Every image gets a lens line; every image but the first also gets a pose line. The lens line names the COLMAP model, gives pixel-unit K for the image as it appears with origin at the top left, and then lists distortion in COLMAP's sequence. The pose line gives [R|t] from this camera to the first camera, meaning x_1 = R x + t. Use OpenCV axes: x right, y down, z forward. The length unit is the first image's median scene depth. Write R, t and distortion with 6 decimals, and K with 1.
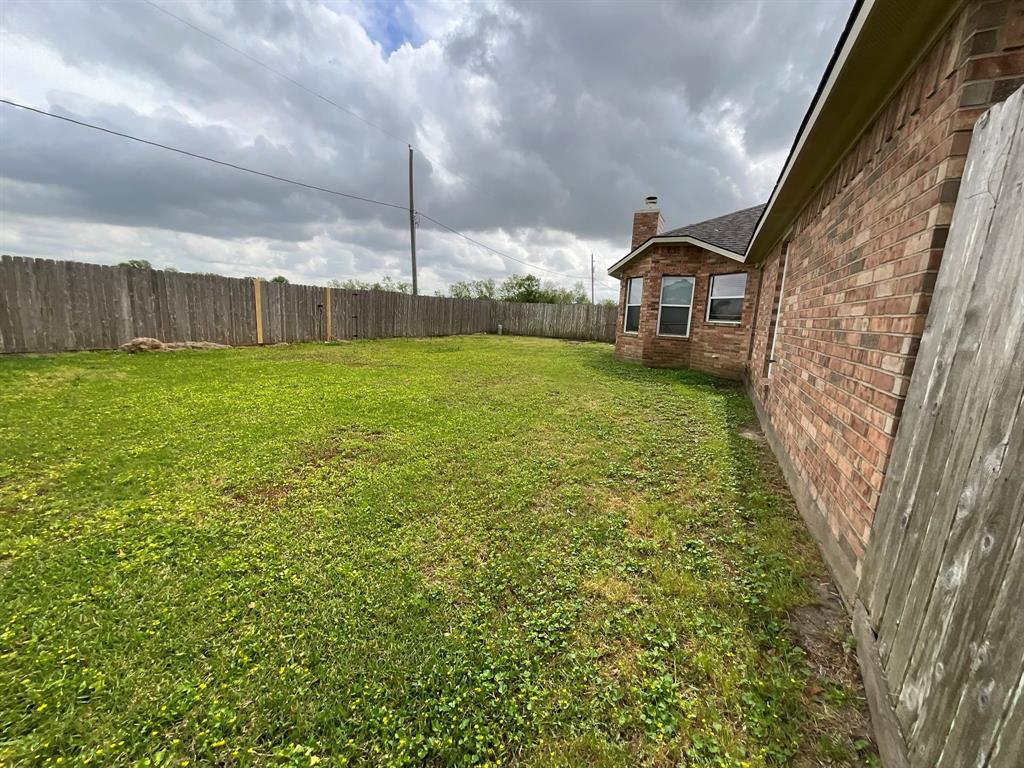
lens RADIAL K [[410.8, 0, 513.6], [0, 410.8, 388.5], [0, 0, 1]] dist [-0.007103, -0.000089]
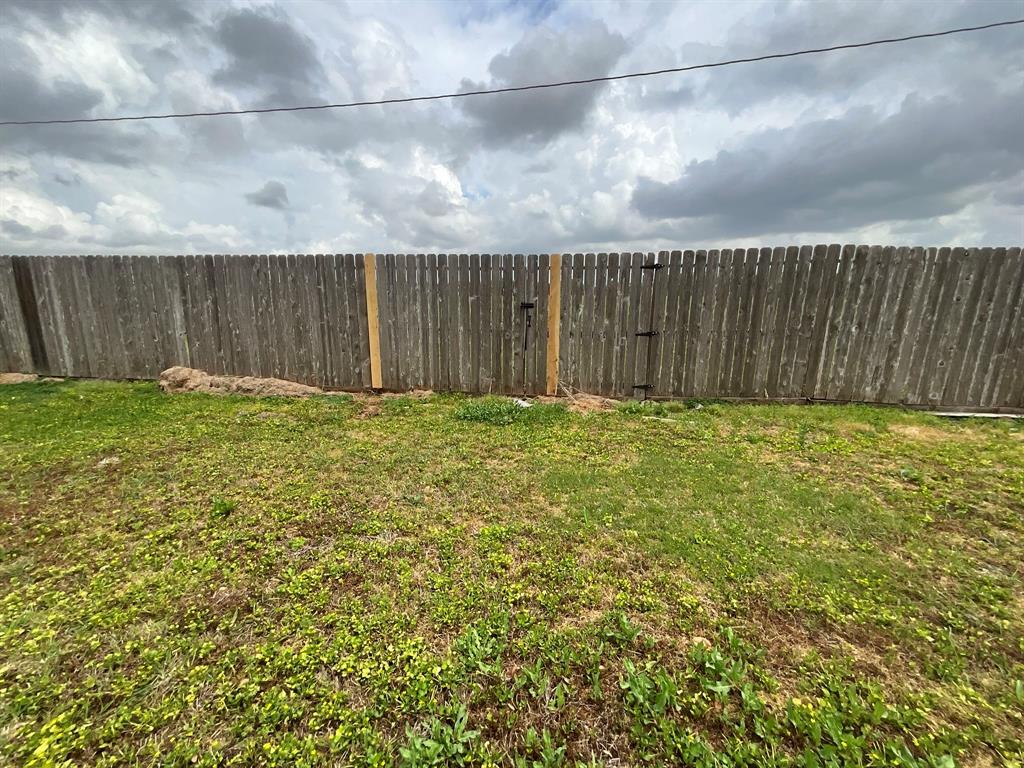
lens RADIAL K [[410.8, 0, 509.4], [0, 410.8, 389.3], [0, 0, 1]] dist [-0.007103, -0.000089]
pose [[0.306025, 0.163739, -0.937837, -0.099715], [-0.158875, 0.980068, 0.119270, -0.159751], [0.938673, 0.112499, 0.325939, 0.827186]]
